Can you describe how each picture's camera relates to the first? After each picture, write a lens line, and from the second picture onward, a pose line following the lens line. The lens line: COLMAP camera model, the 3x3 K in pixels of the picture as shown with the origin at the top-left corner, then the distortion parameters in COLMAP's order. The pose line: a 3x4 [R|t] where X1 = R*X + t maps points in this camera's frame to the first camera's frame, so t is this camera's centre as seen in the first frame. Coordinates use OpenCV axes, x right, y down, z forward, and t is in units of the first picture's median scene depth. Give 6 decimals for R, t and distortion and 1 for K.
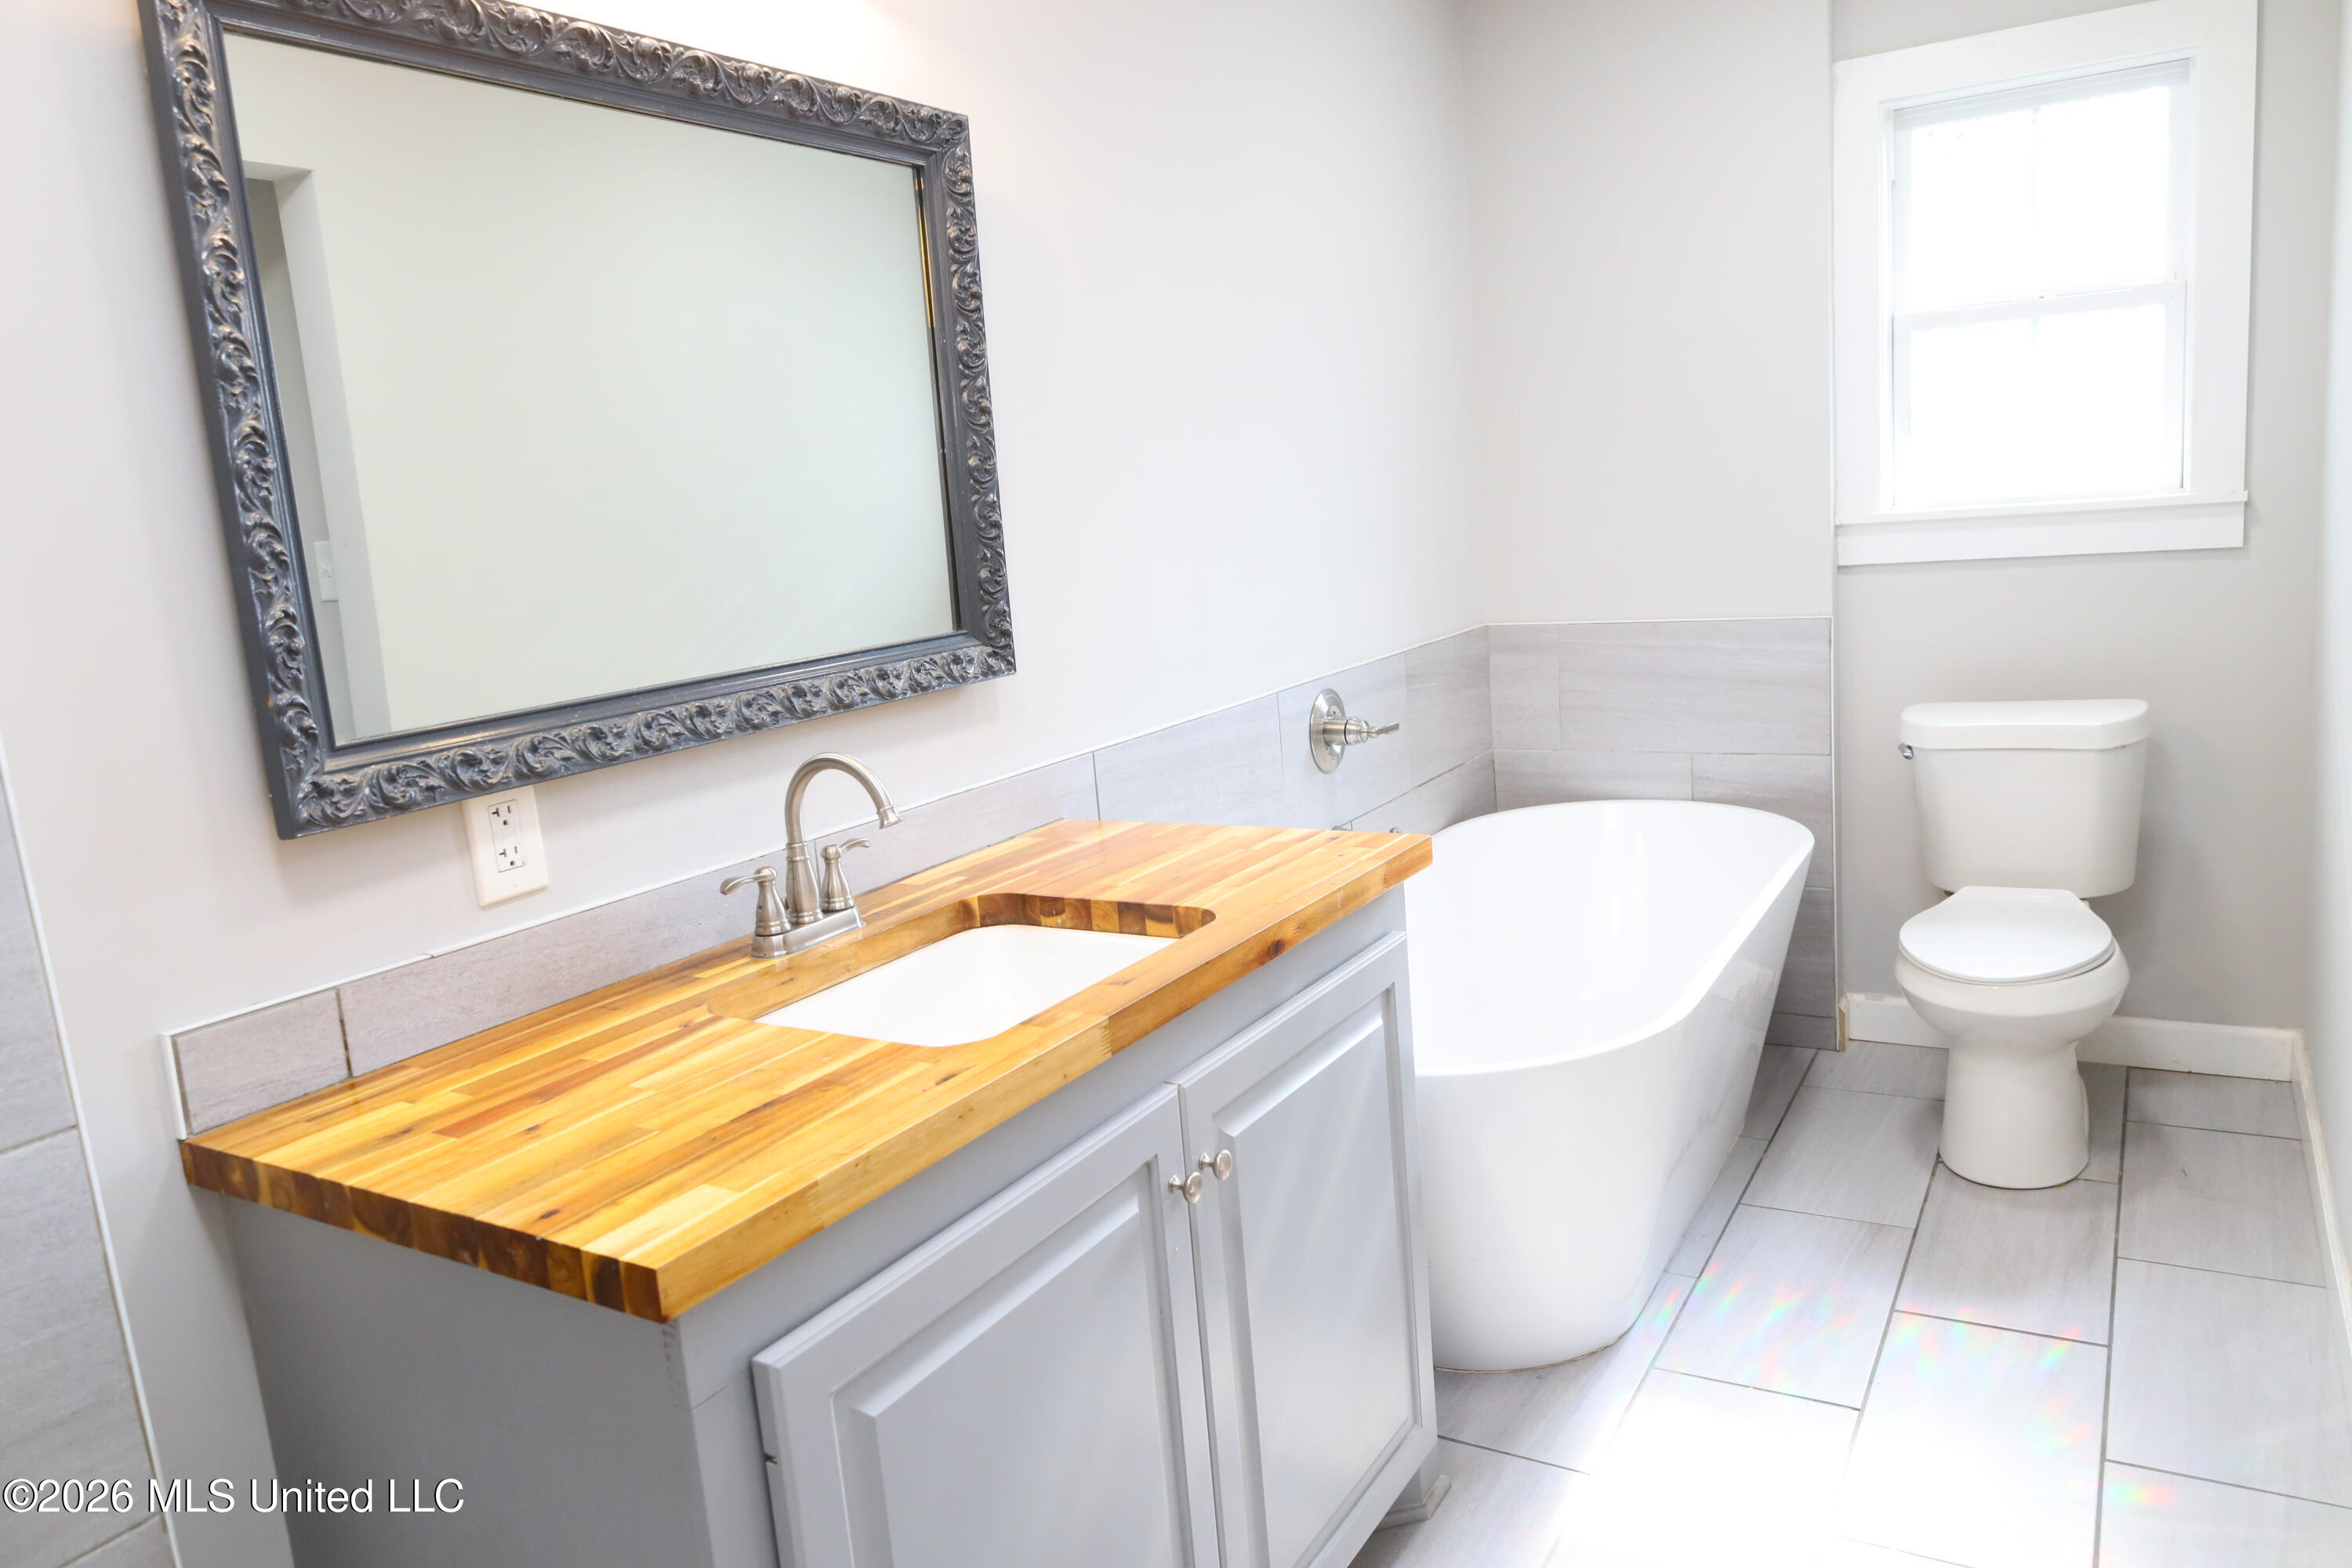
lens RADIAL K [[1642.3, 0, 1176.0], [0, 1642.3, 784.0], [0, 0, 1]] dist [0.001378, 0.000005]
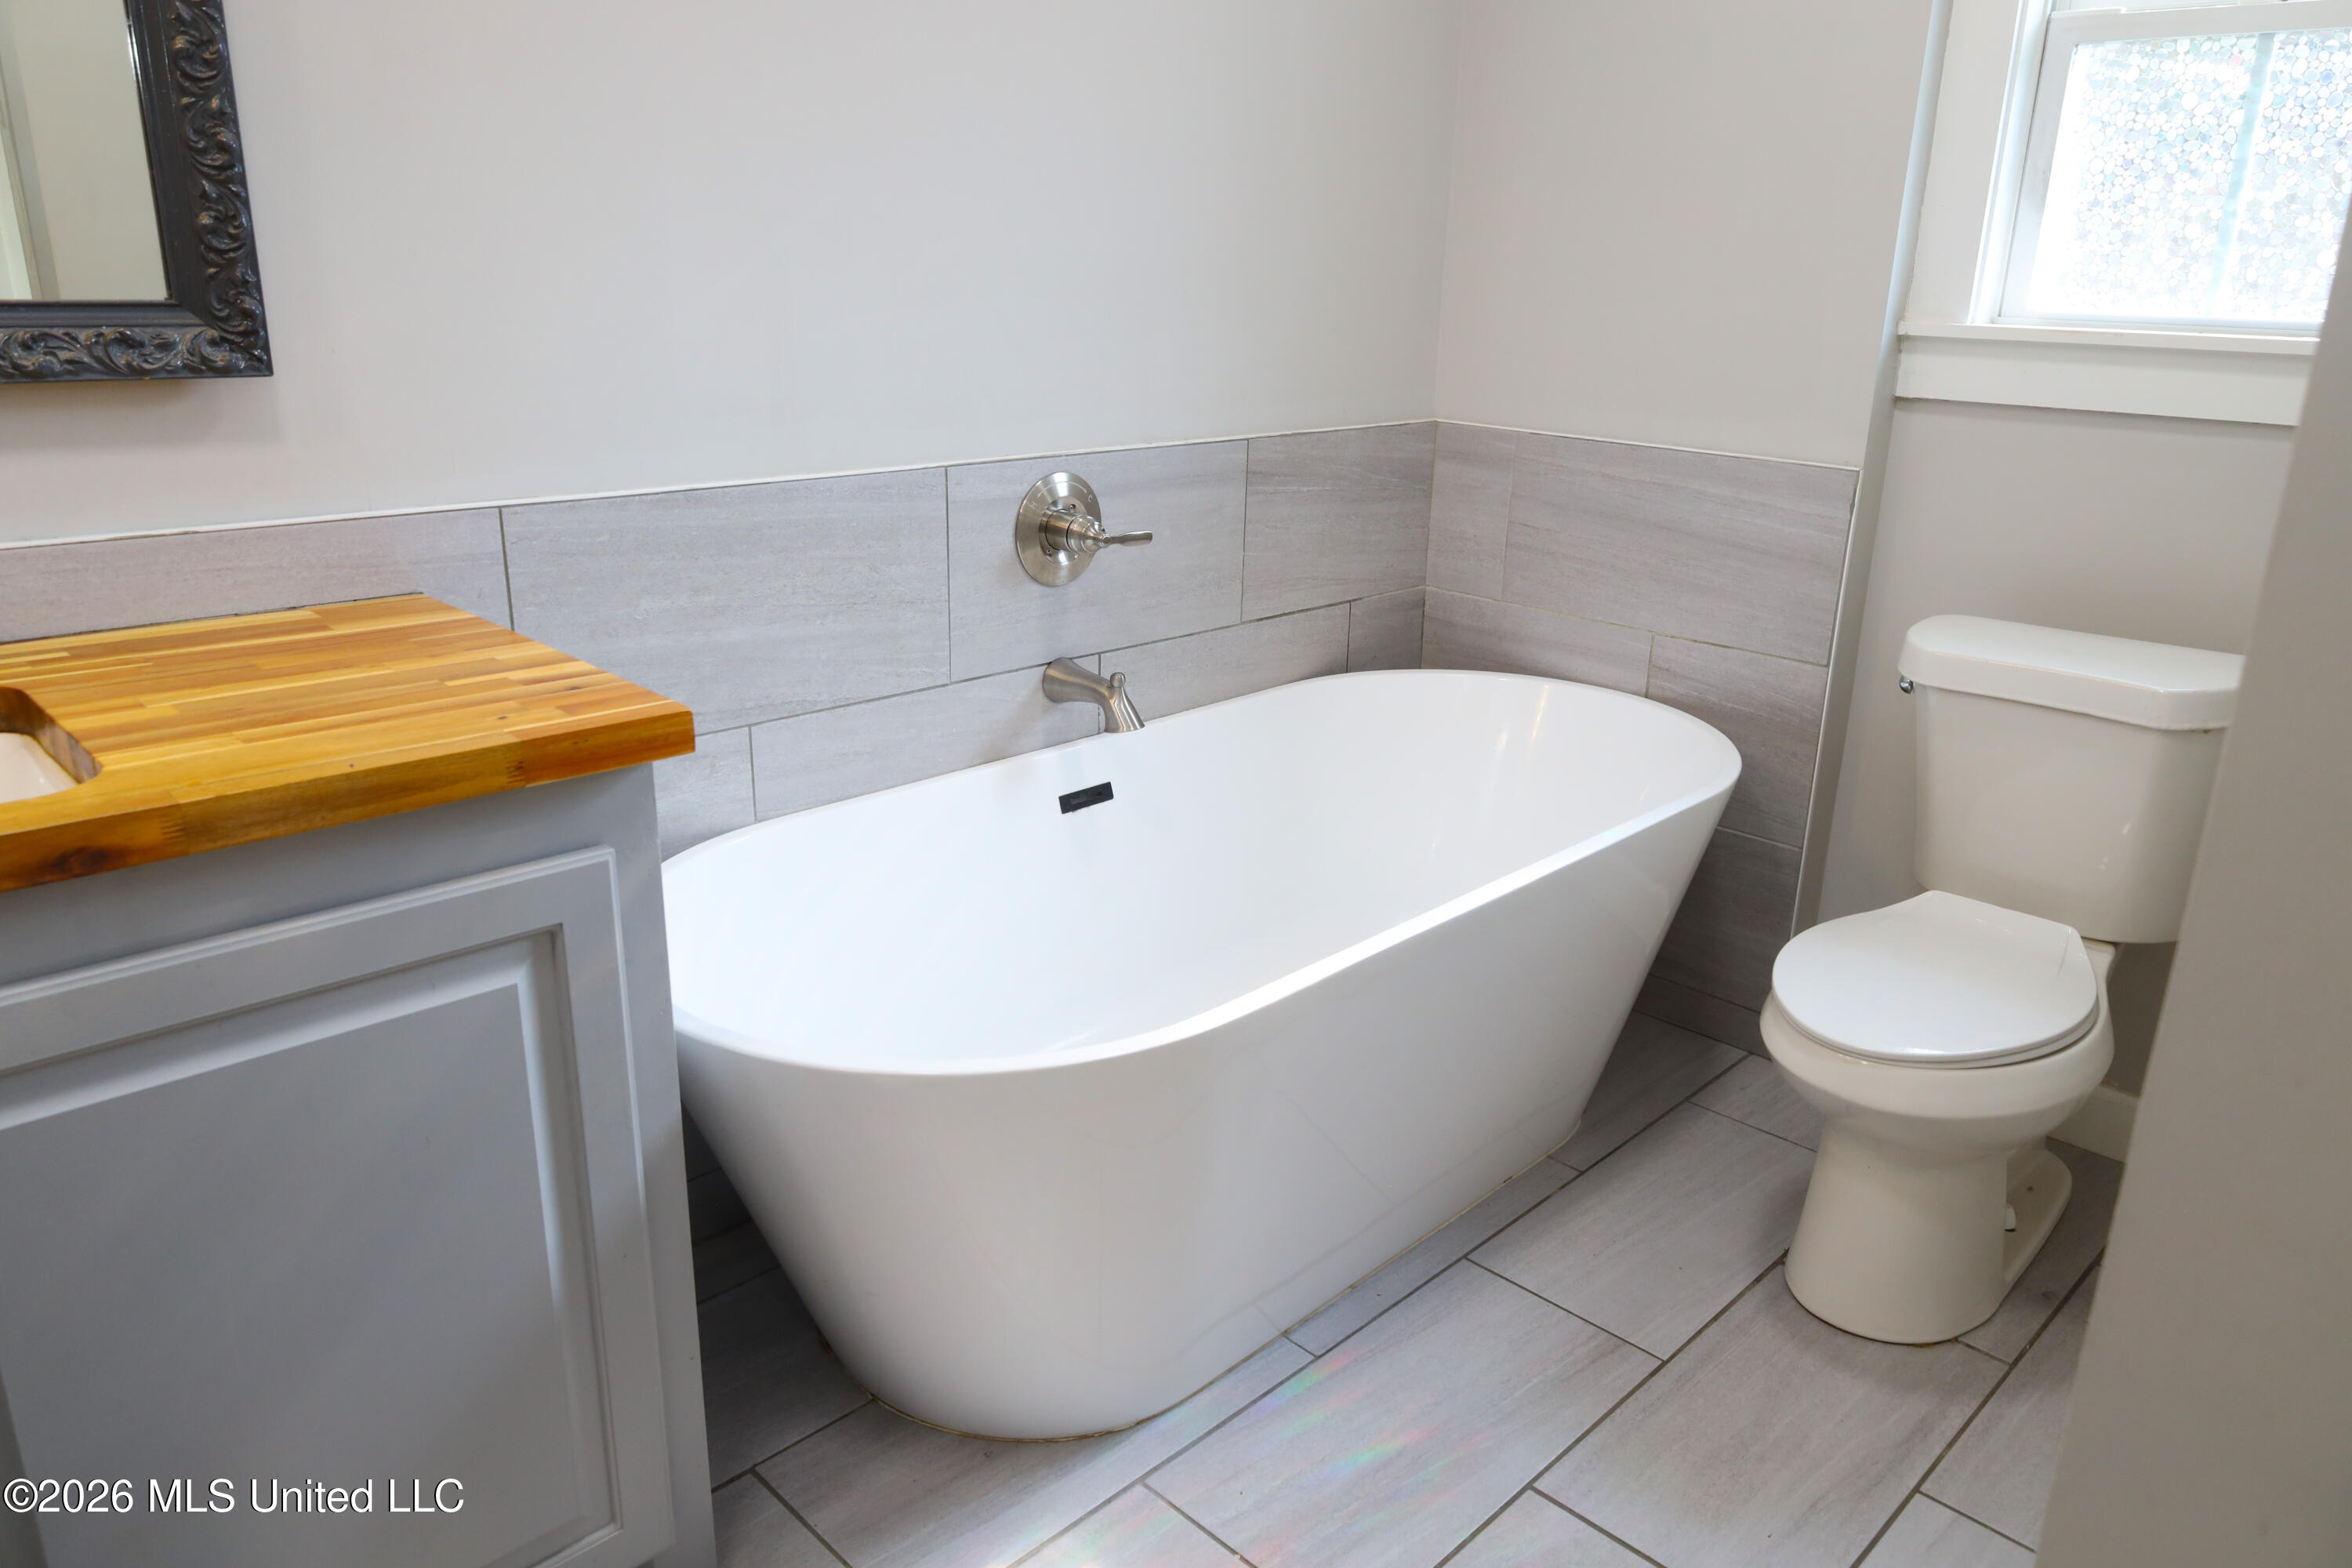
lens RADIAL K [[1642.3, 0, 1176.0], [0, 1642.3, 784.0], [0, 0, 1]] dist [0.001378, 0.000005]
pose [[0.963697, 0.175394, -0.201307, 0.314116], [-0.144303, 0.976512, 0.160003, -0.046227], [0.224642, -0.125145, 0.966372, 0.278637]]
